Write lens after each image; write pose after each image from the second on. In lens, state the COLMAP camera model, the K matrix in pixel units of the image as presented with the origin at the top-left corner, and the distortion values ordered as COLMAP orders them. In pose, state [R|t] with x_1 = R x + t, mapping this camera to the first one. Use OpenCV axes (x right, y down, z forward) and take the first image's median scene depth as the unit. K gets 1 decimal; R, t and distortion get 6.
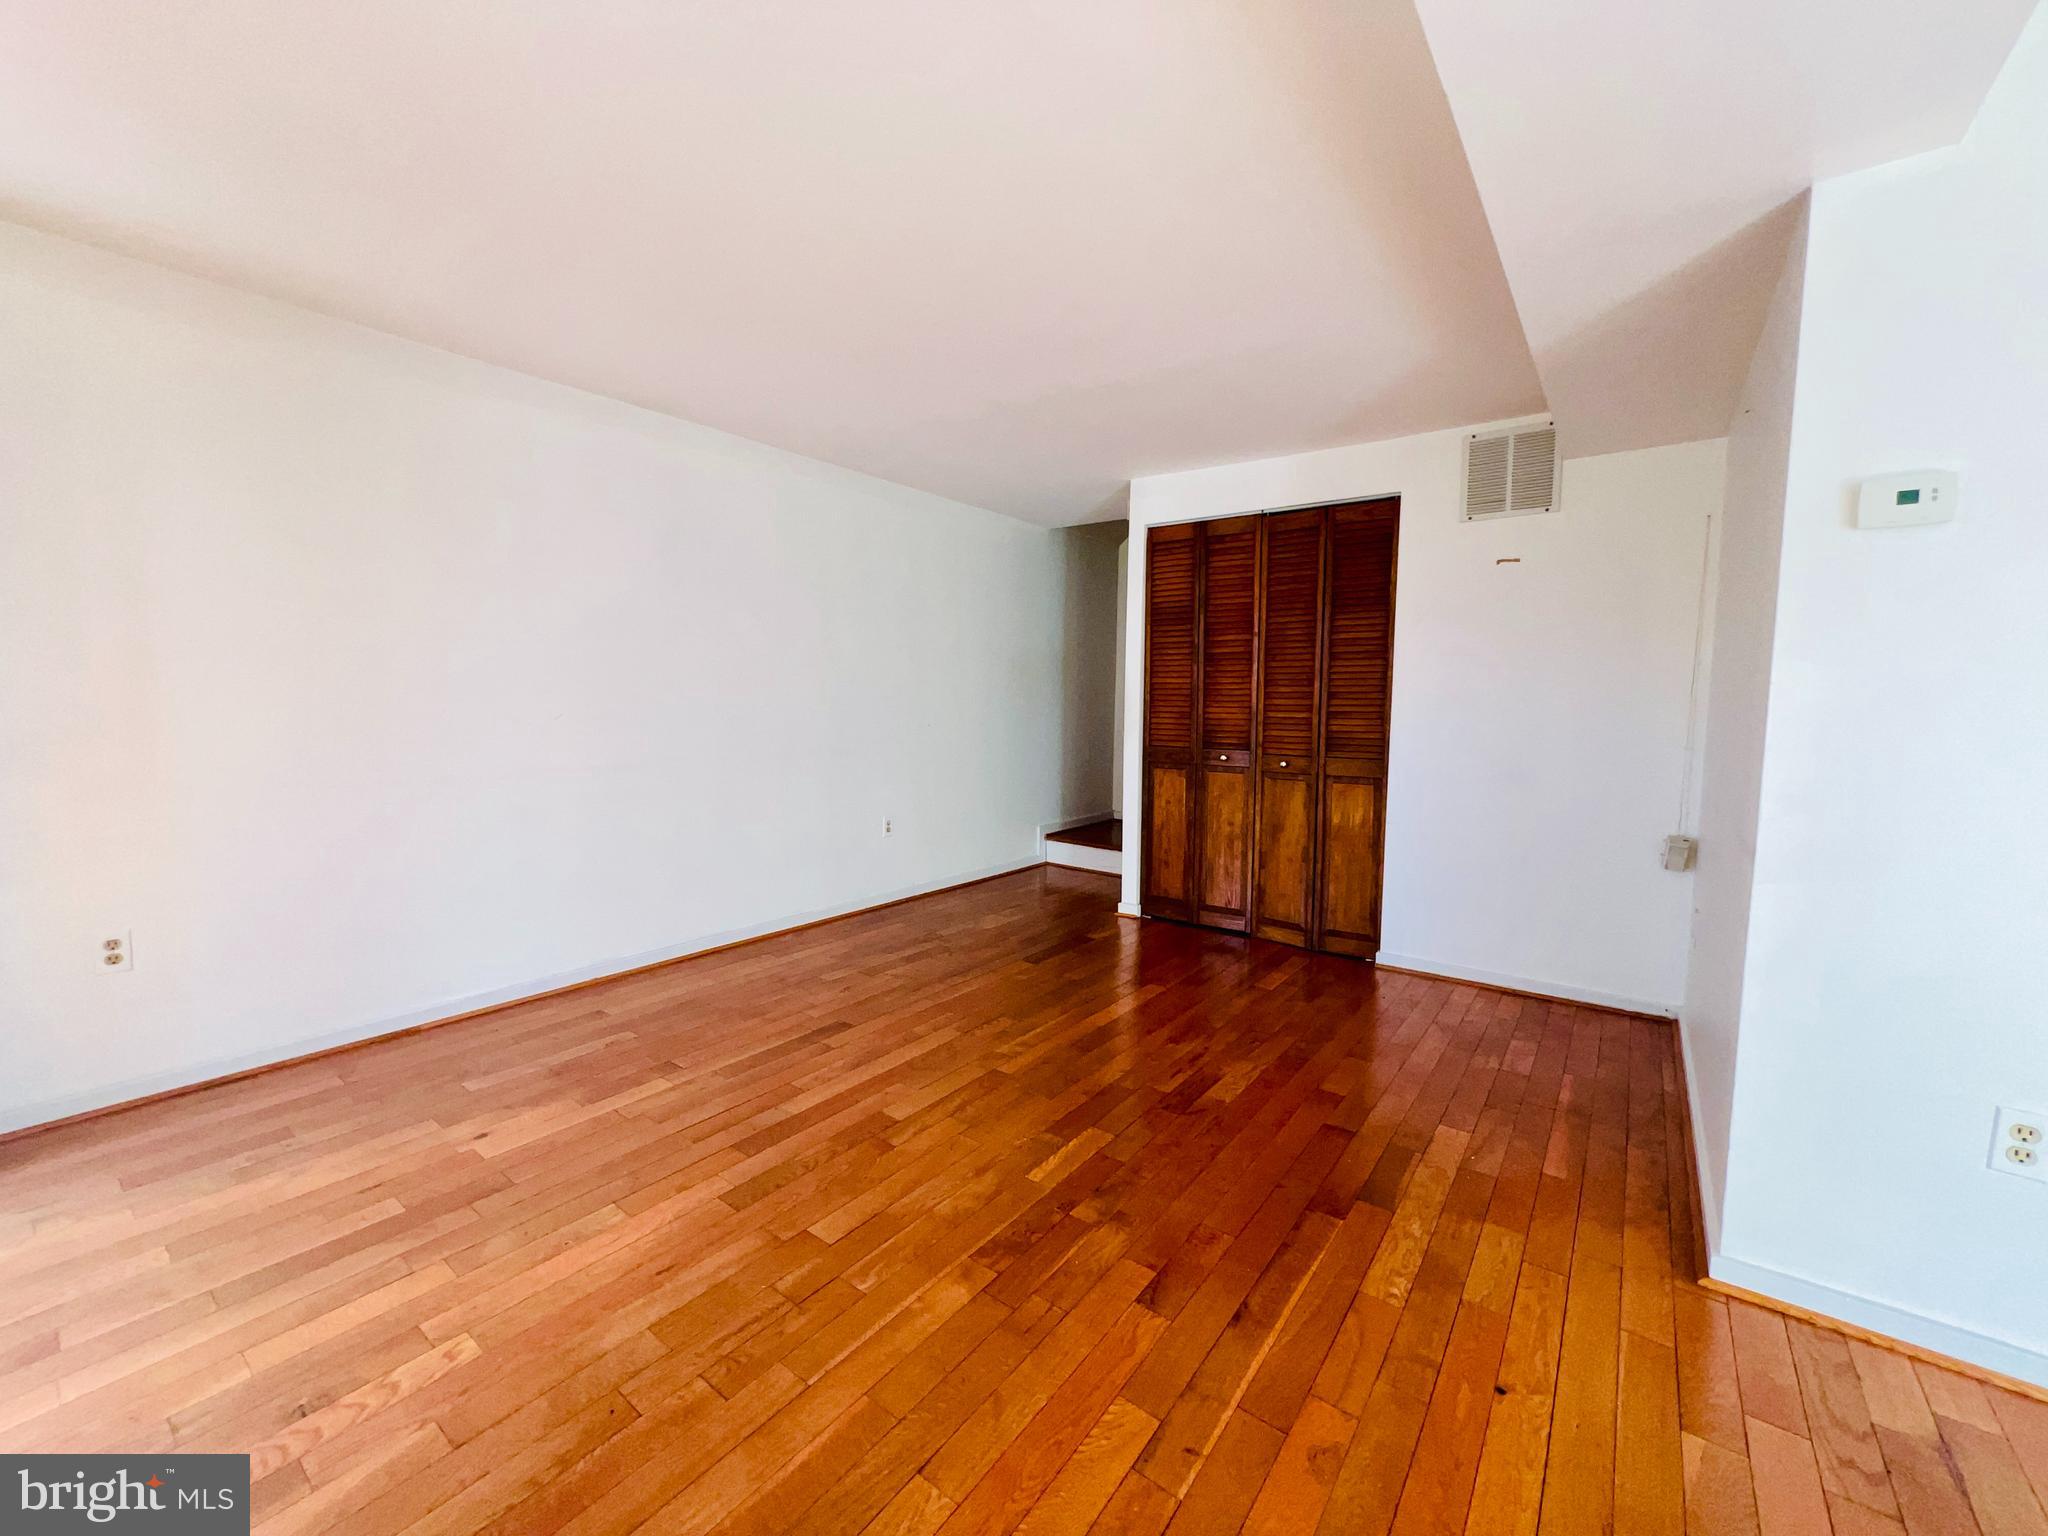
lens RADIAL K [[822.2, 0, 1020.5], [0, 822.2, 767.3], [0, 0, 1]] dist [-0.005009, 0.001447]
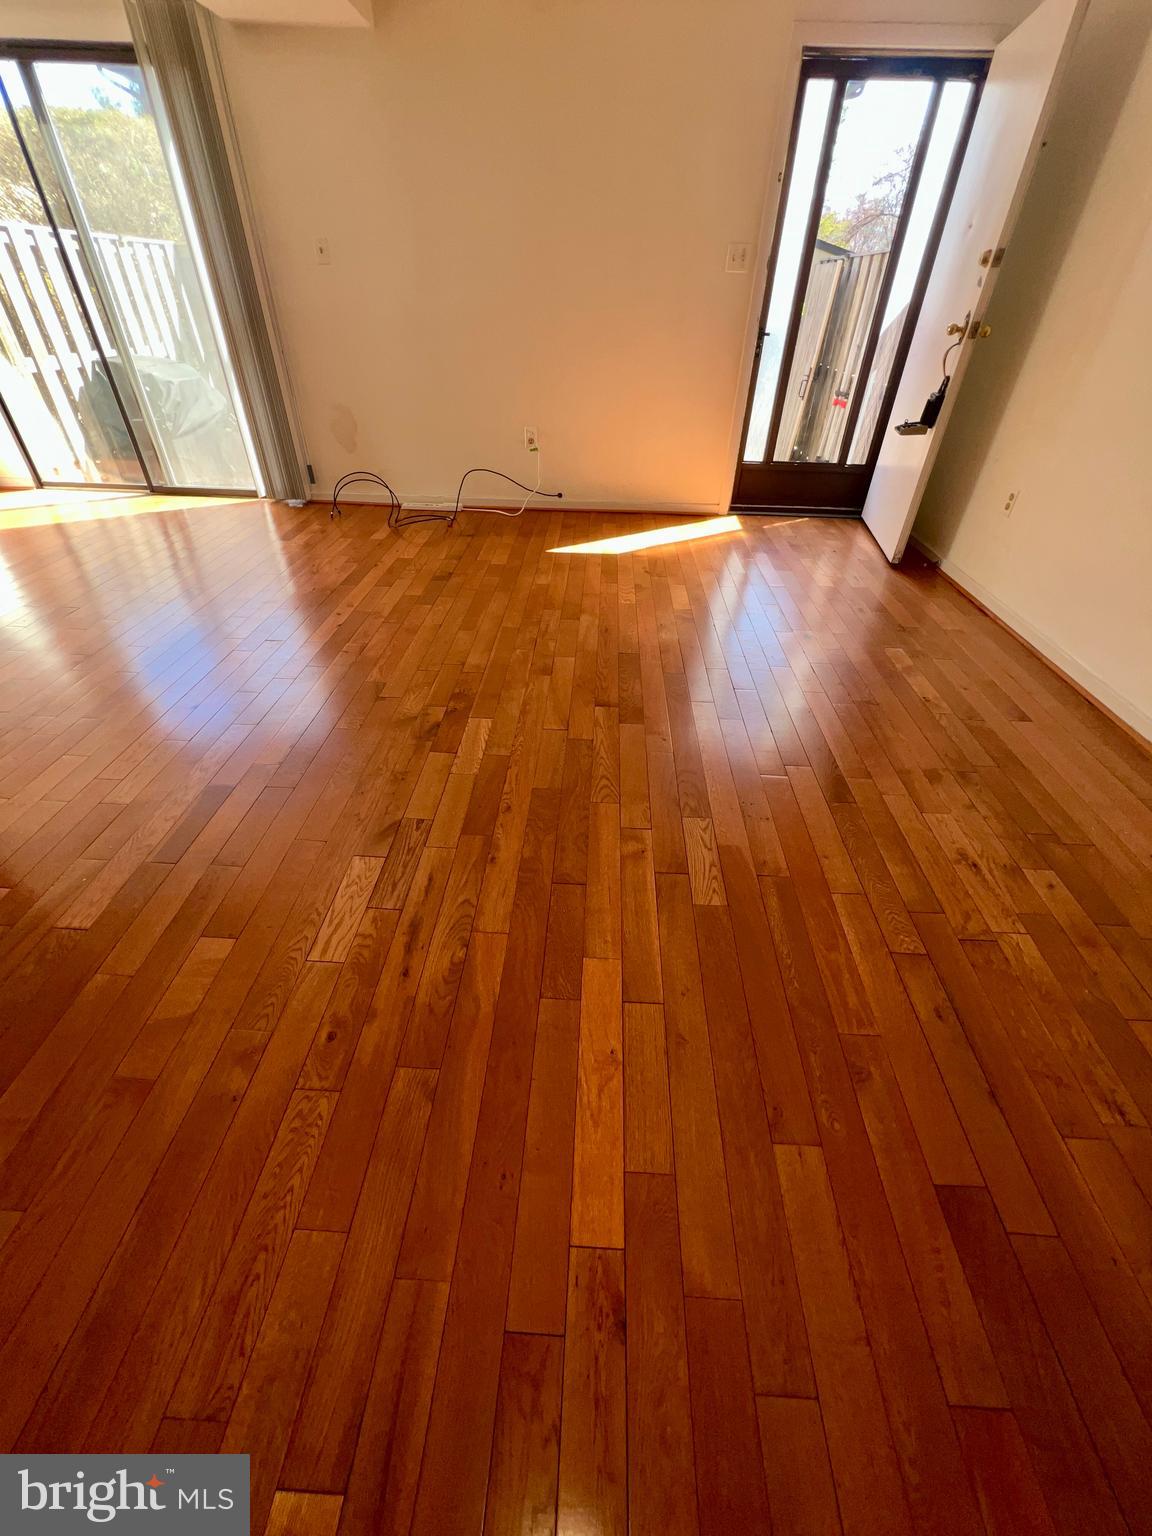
lens RADIAL K [[616.6, 0, 576.6], [0, 616.6, 767.9], [0, 0, 1]] dist [-0.005009, 0.001447]
pose [[-0.823867, 0.320076, -0.467755, 0.212892], [-0.080353, 0.750985, 0.655412, -0.067367], [0.561059, 0.577558, -0.592993, 0.931588]]
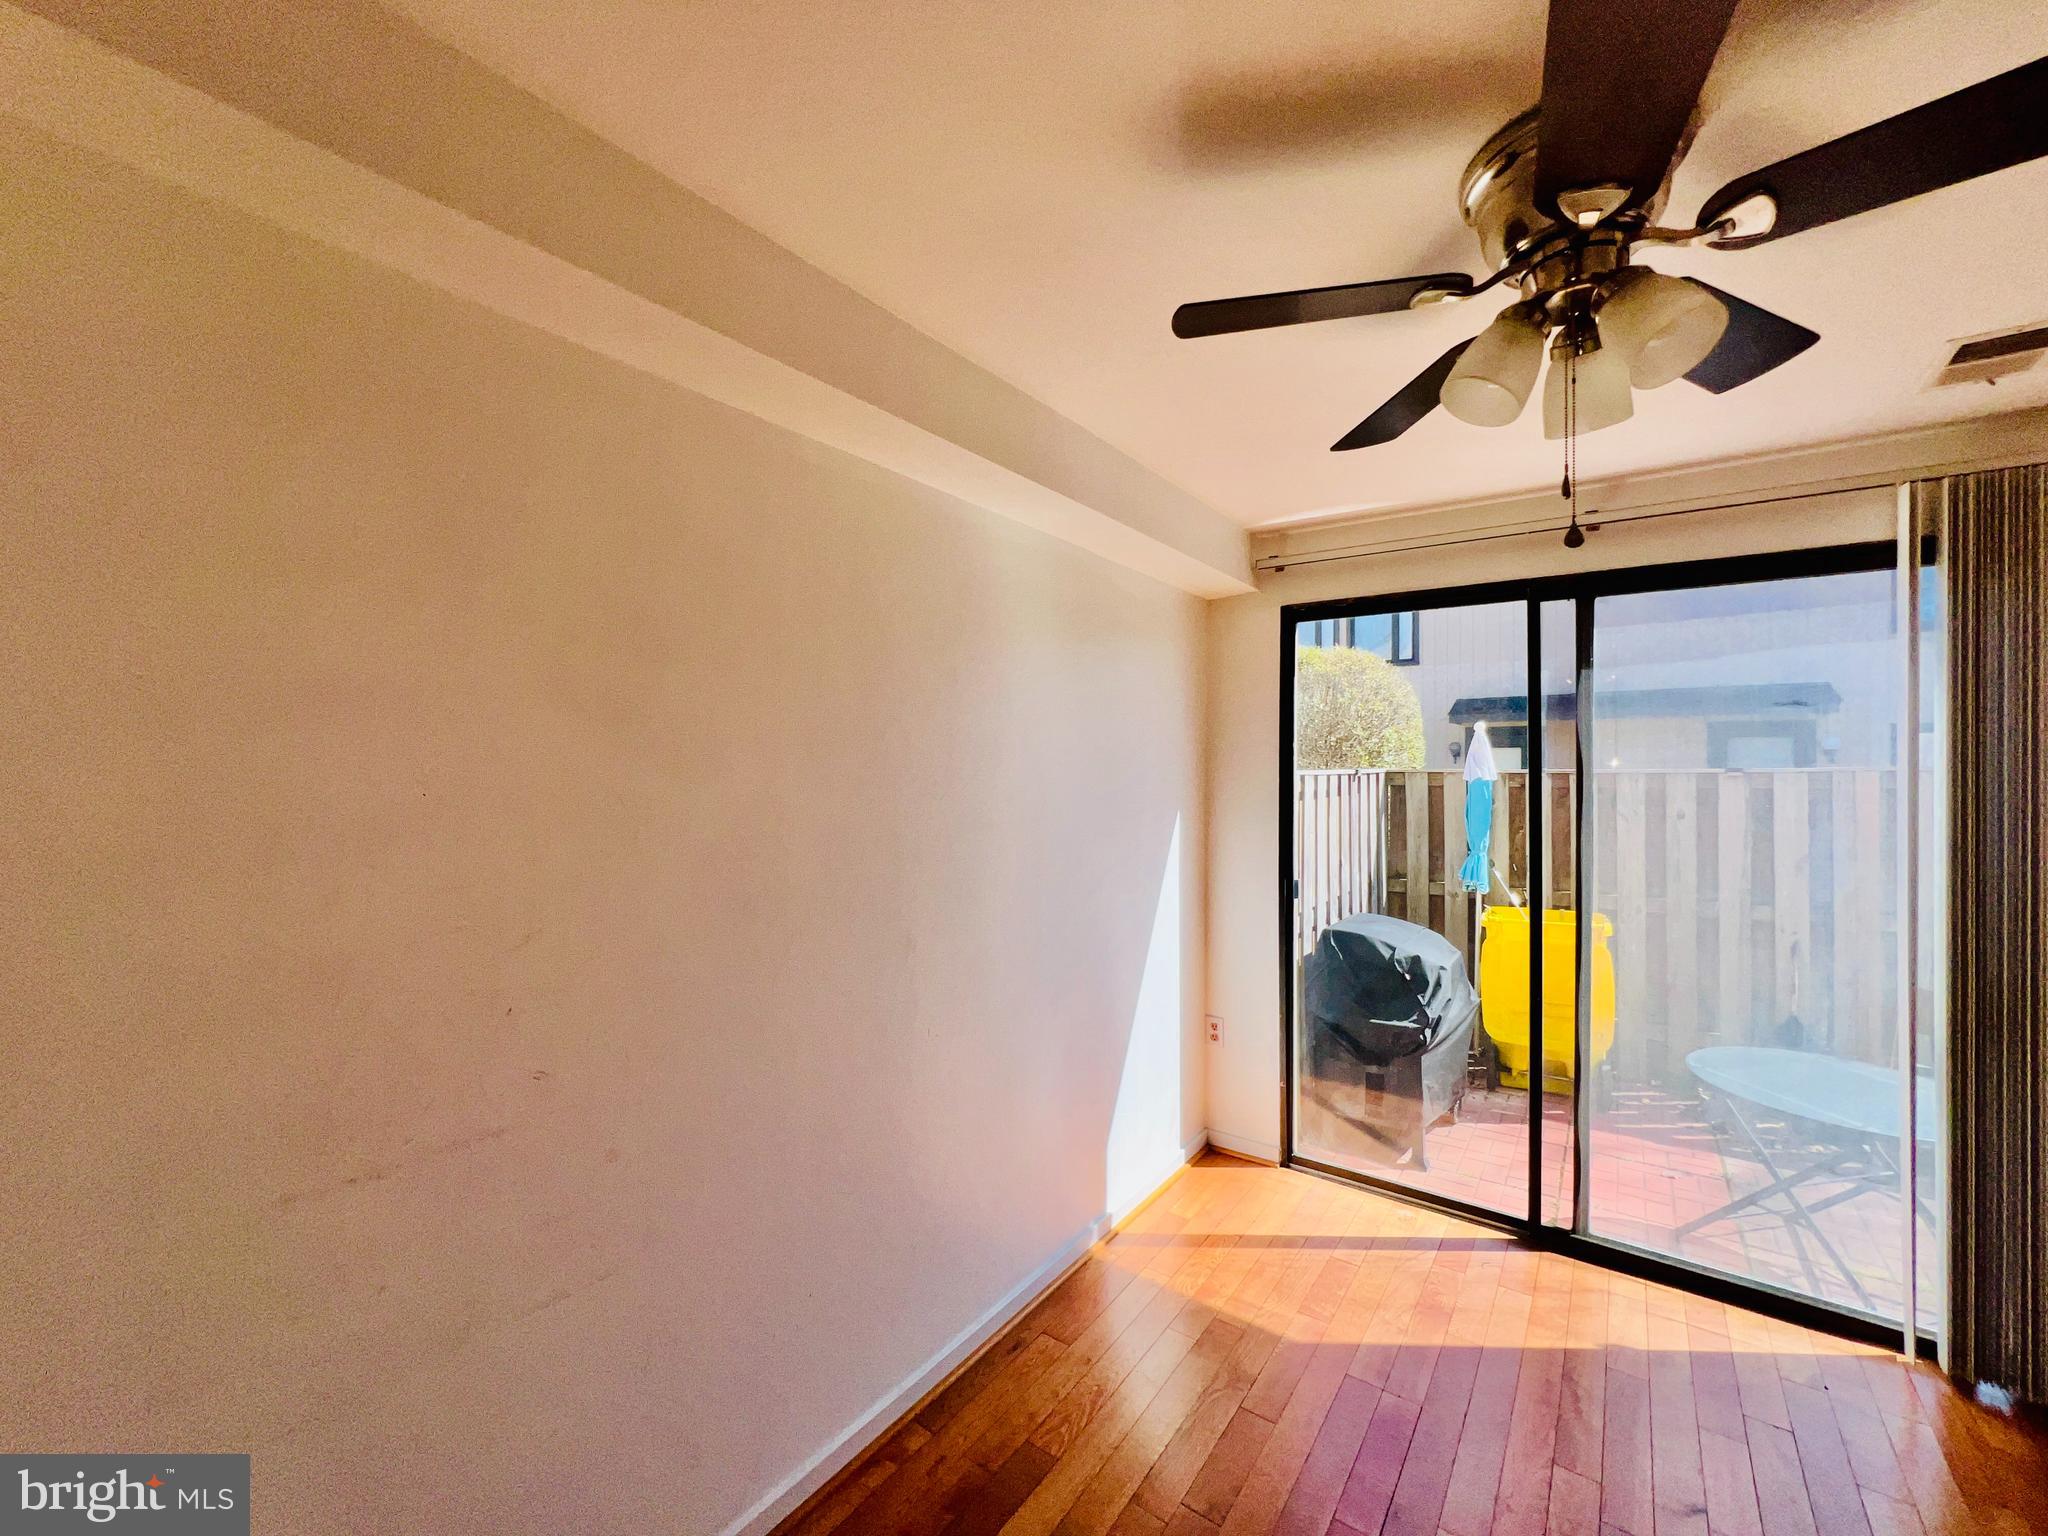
lens RADIAL K [[822.2, 0, 1021.0], [0, 822.2, 767.0], [0, 0, 1]] dist [-0.005009, 0.001447]
pose [[-0.999908, -0.011368, -0.007467, 0.599674], [-0.011949, 0.996470, 0.083099, -0.090477], [0.006496, 0.083181, -0.996513, 0.193492]]
